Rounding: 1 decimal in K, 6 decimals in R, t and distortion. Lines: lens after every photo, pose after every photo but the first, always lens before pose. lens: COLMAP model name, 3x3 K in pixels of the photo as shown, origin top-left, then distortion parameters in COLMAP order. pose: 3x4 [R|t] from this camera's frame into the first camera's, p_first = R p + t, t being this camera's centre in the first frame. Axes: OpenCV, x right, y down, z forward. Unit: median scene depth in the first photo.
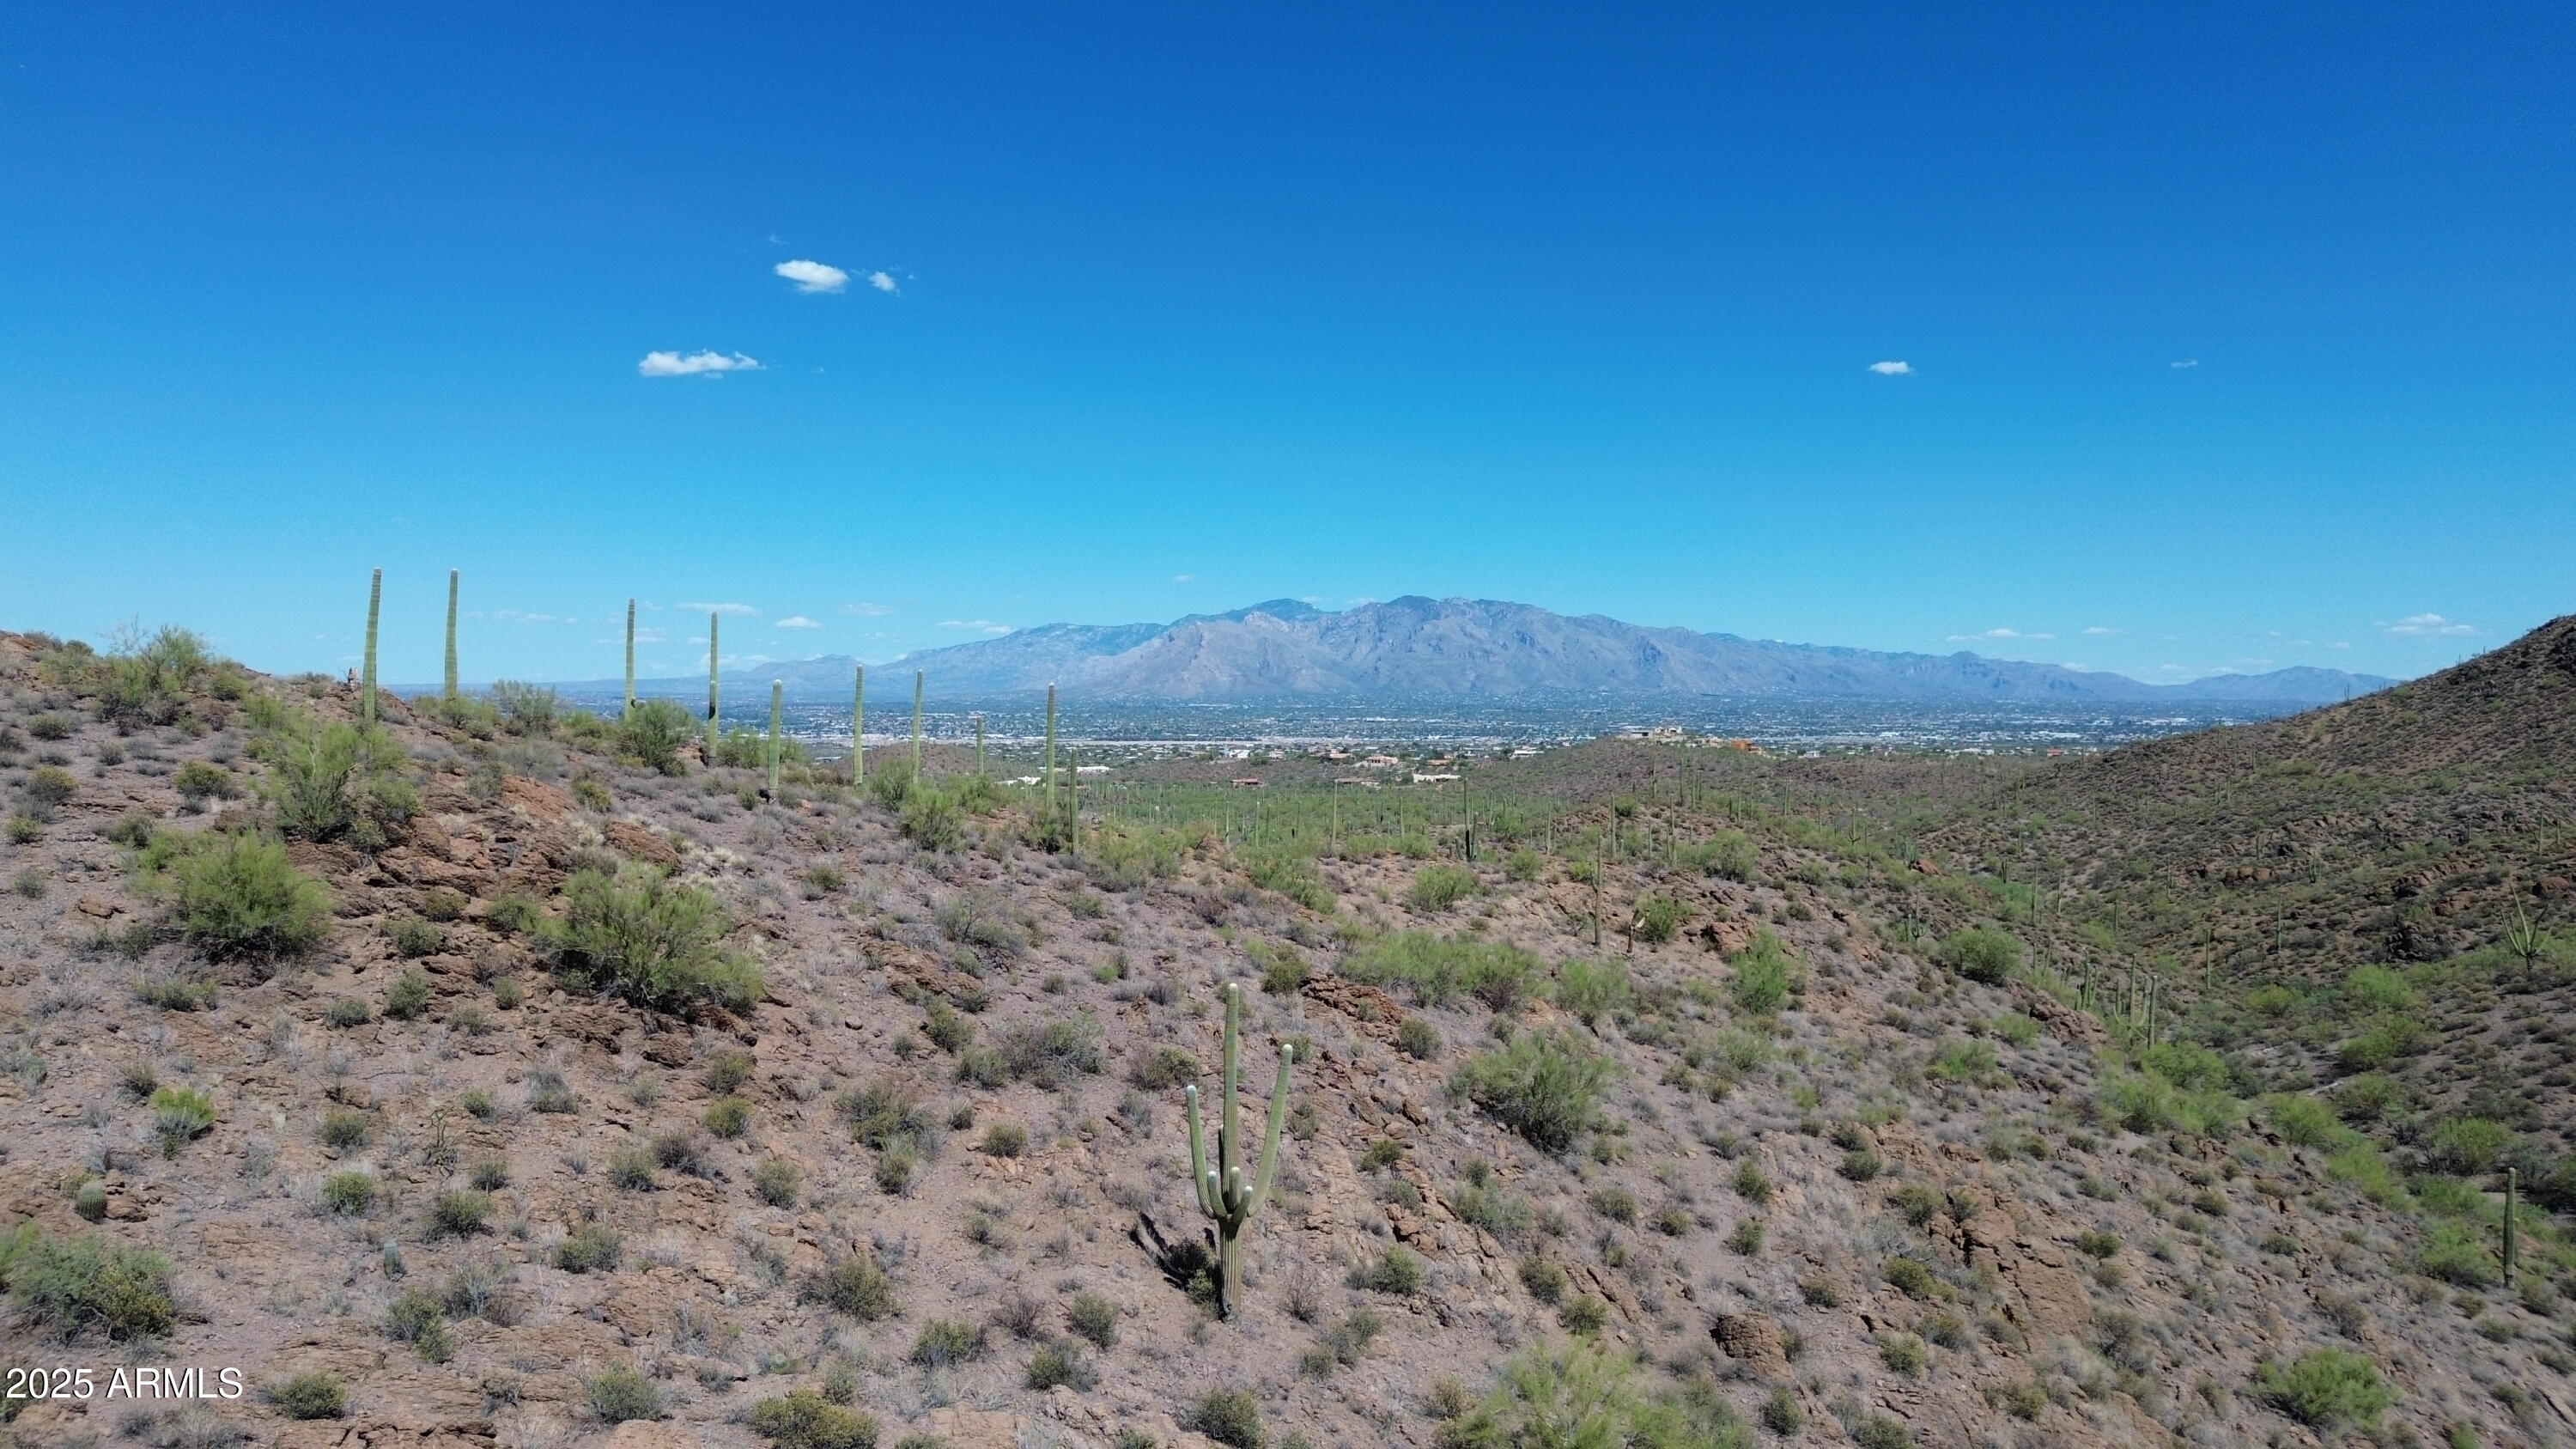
lens RADIAL K [[1828.0, 0, 1291.4], [0, 1828.0, 728.1], [0, 0, 1]] dist [0.079017, -0.080719]
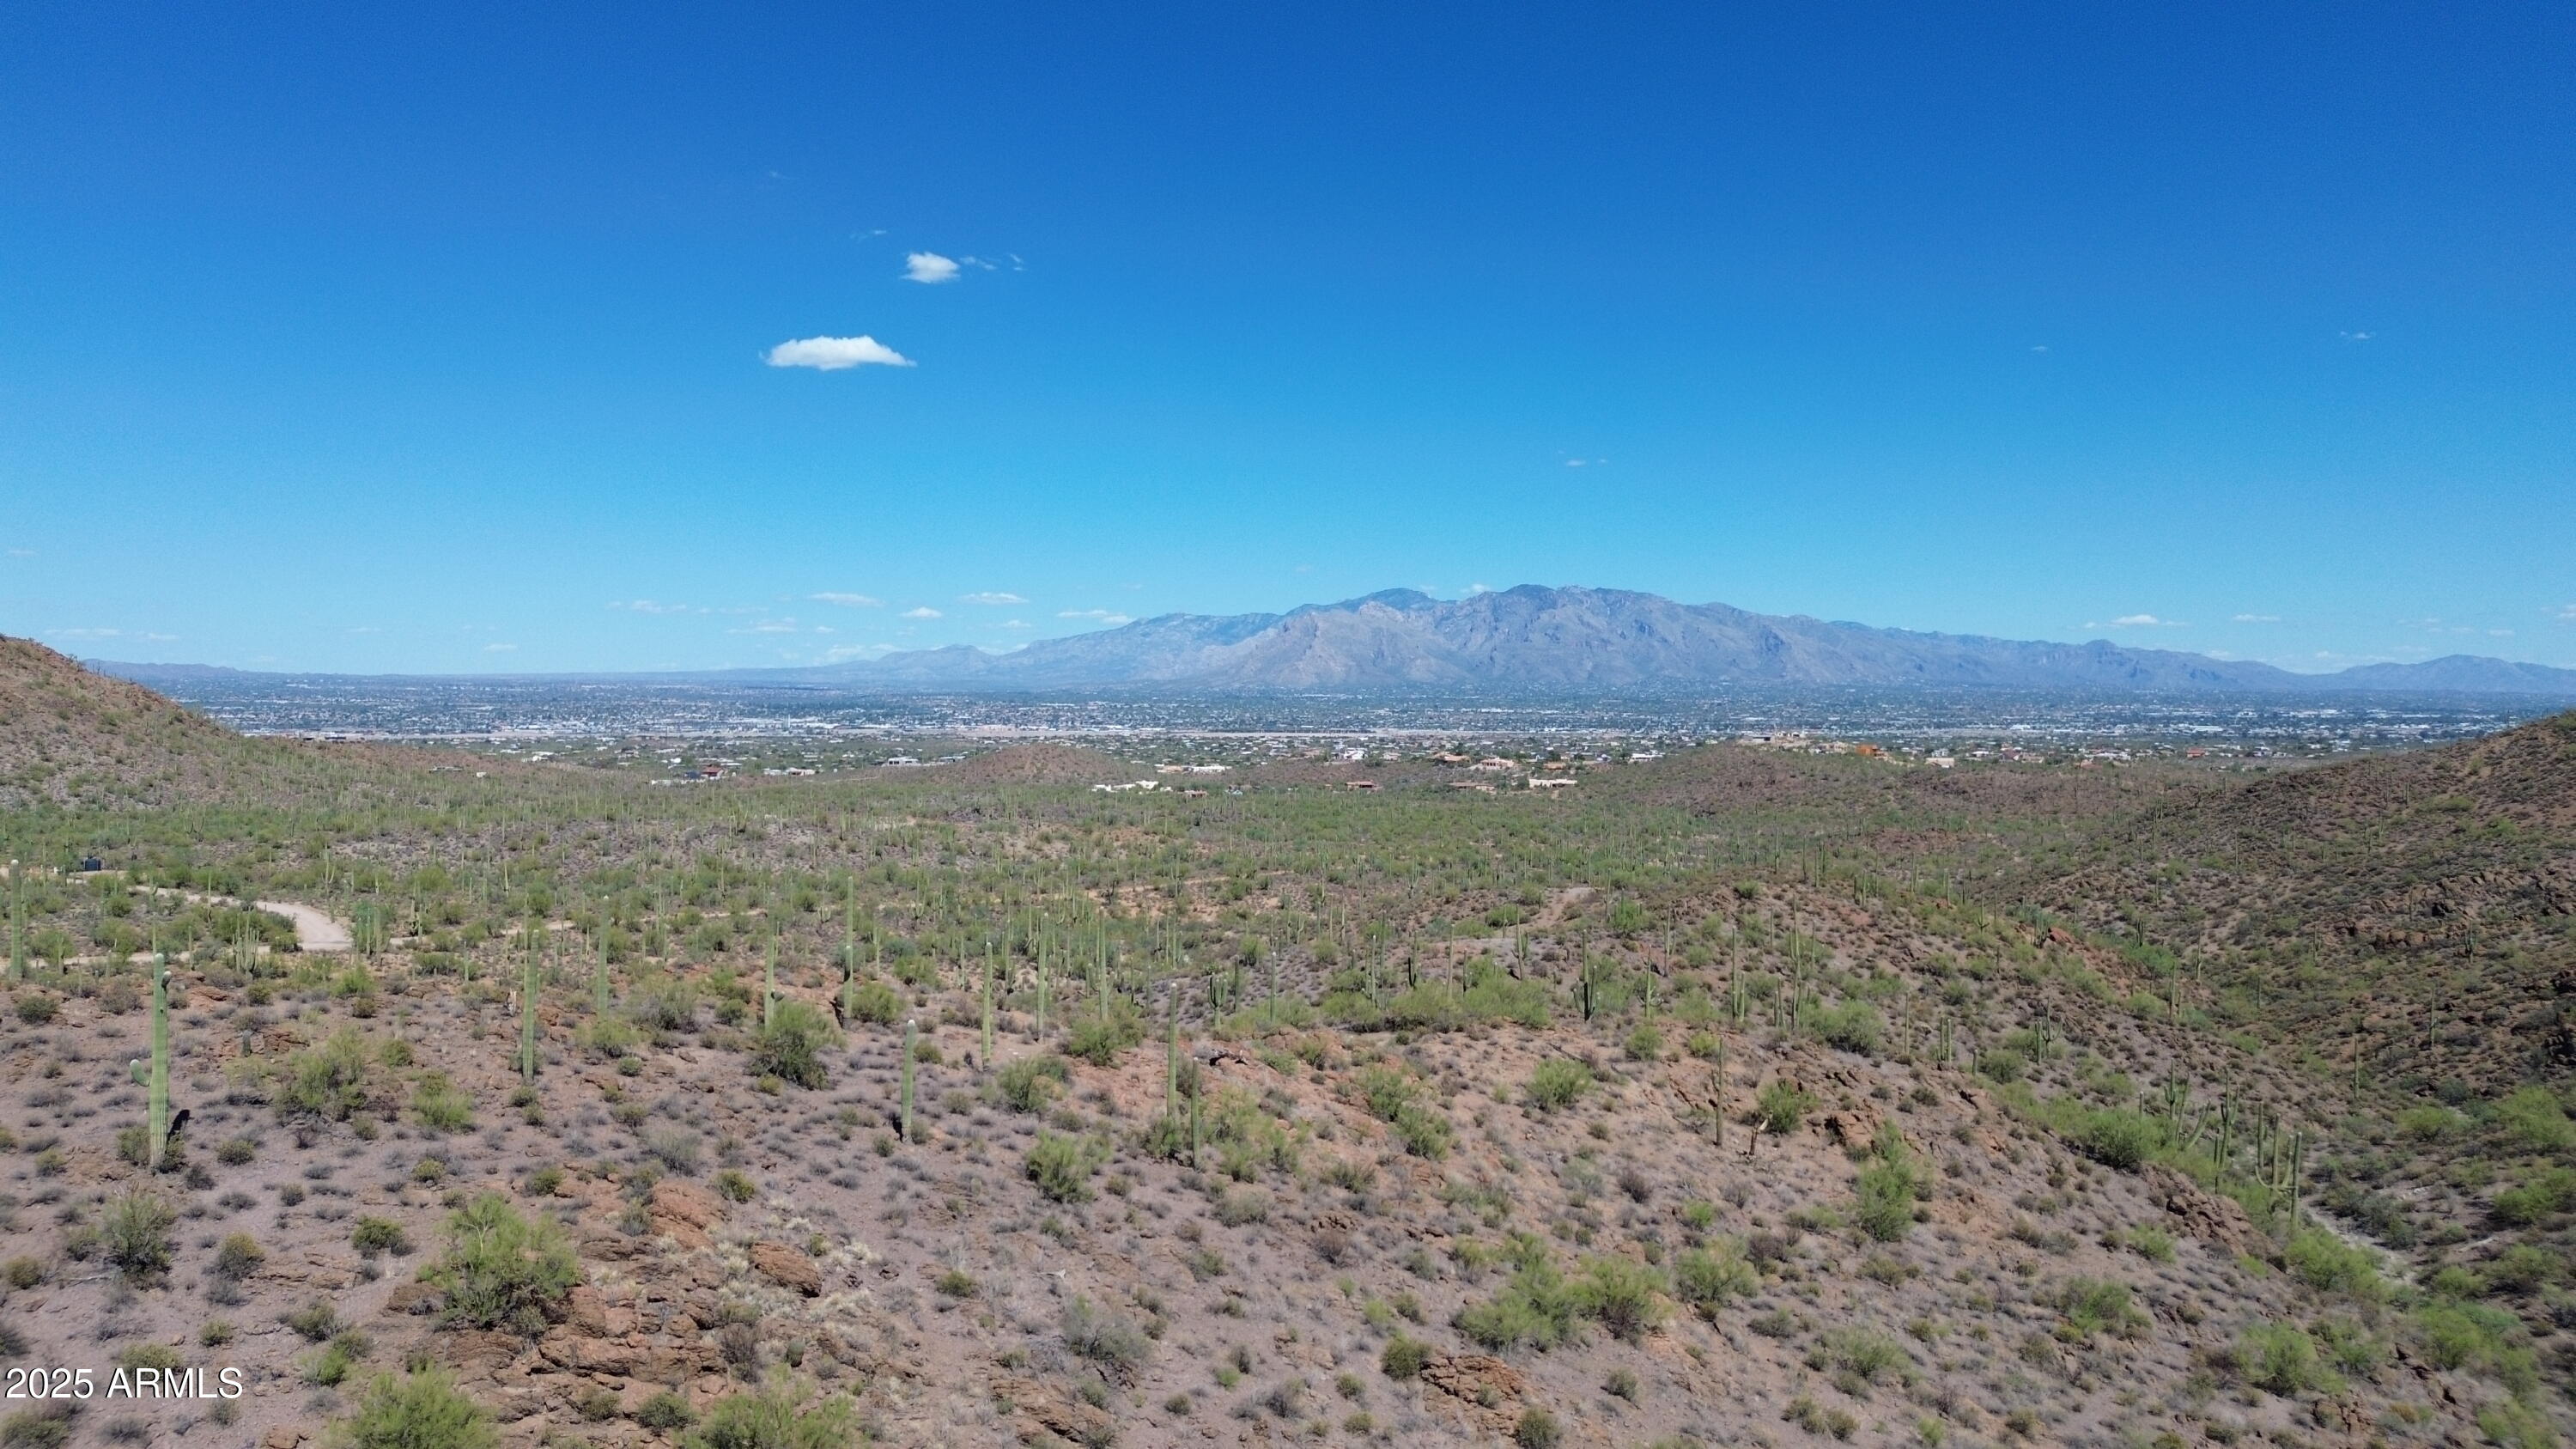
lens RADIAL K [[1828.0, 0, 1290.1], [0, 1828.0, 687.1], [0, 0, 1]] dist [0.079017, -0.080719]
pose [[0.998007, -0.000160, -0.063106, -0.001024], [0.000947, 0.999922, 0.012452, -0.103346], [0.063099, -0.012487, 0.997929, -0.004761]]
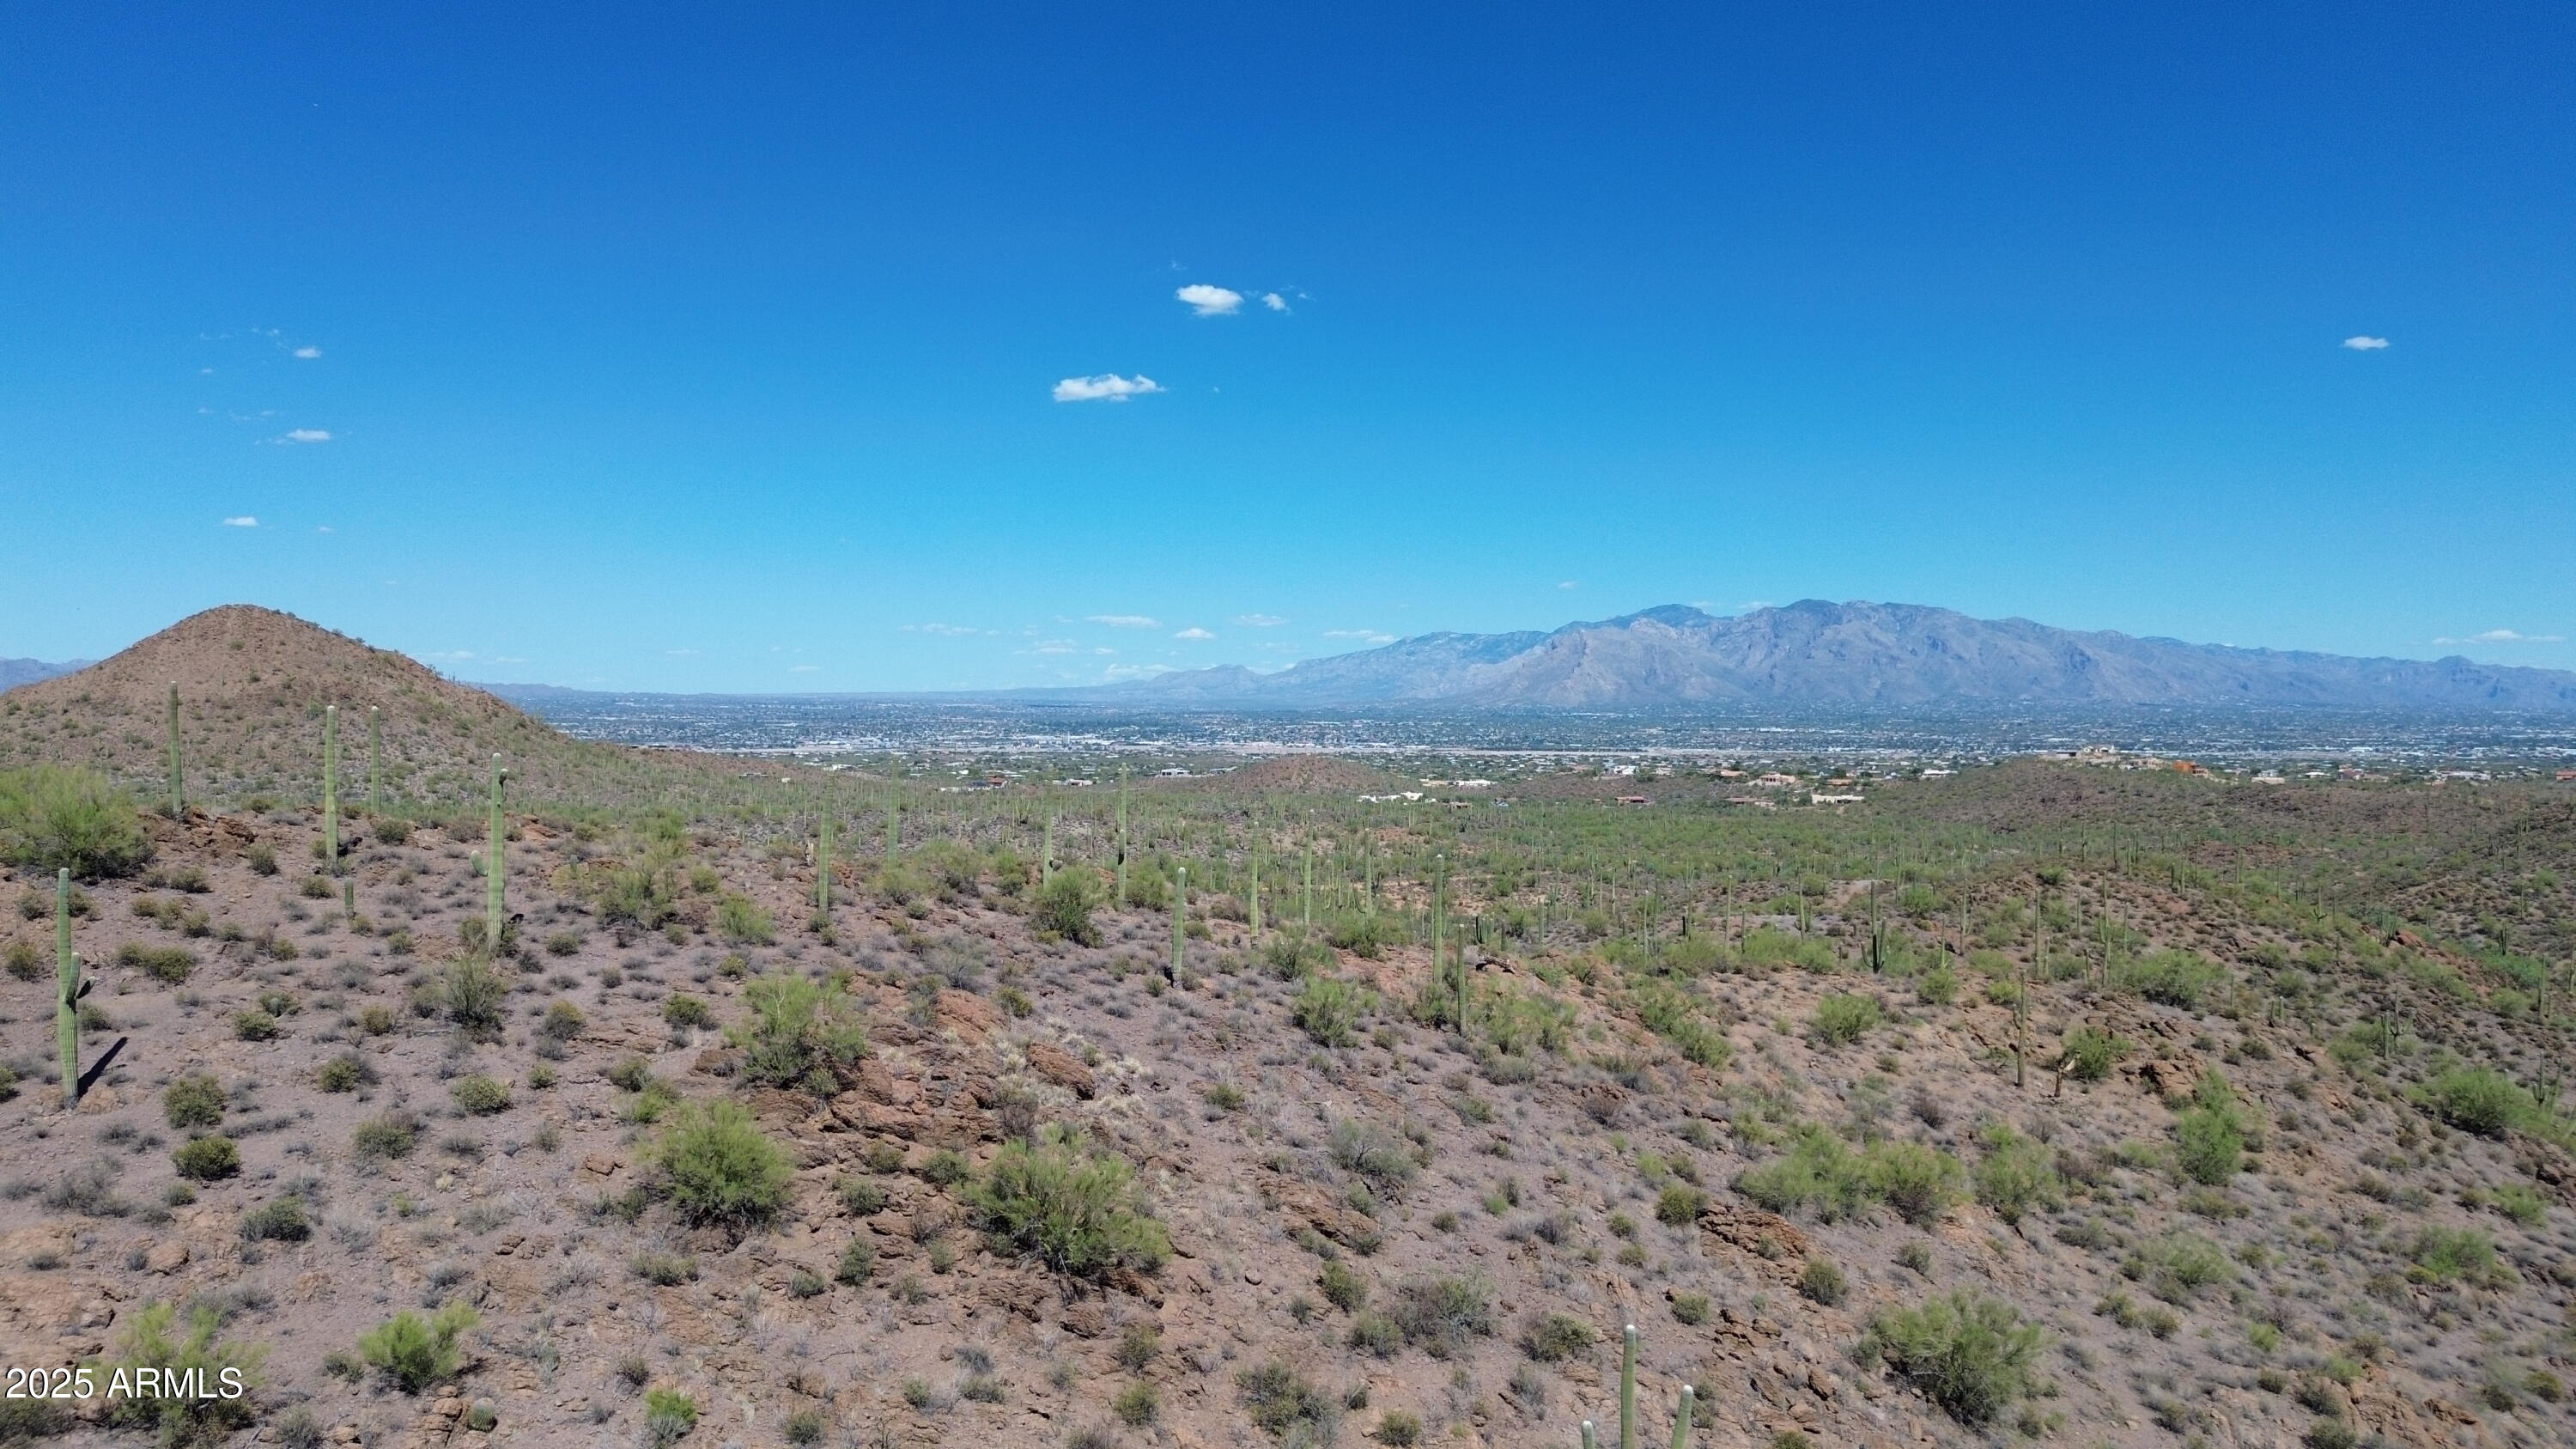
lens RADIAL K [[1828.0, 0, 1292.4], [0, 1828.0, 704.8], [0, 0, 1]] dist [0.079017, -0.080719]
pose [[0.978478, 0.001595, -0.206344, -0.001490], [-0.002009, 0.999996, -0.001798, -0.053863], [0.206341, 0.002174, 0.978478, -0.001230]]
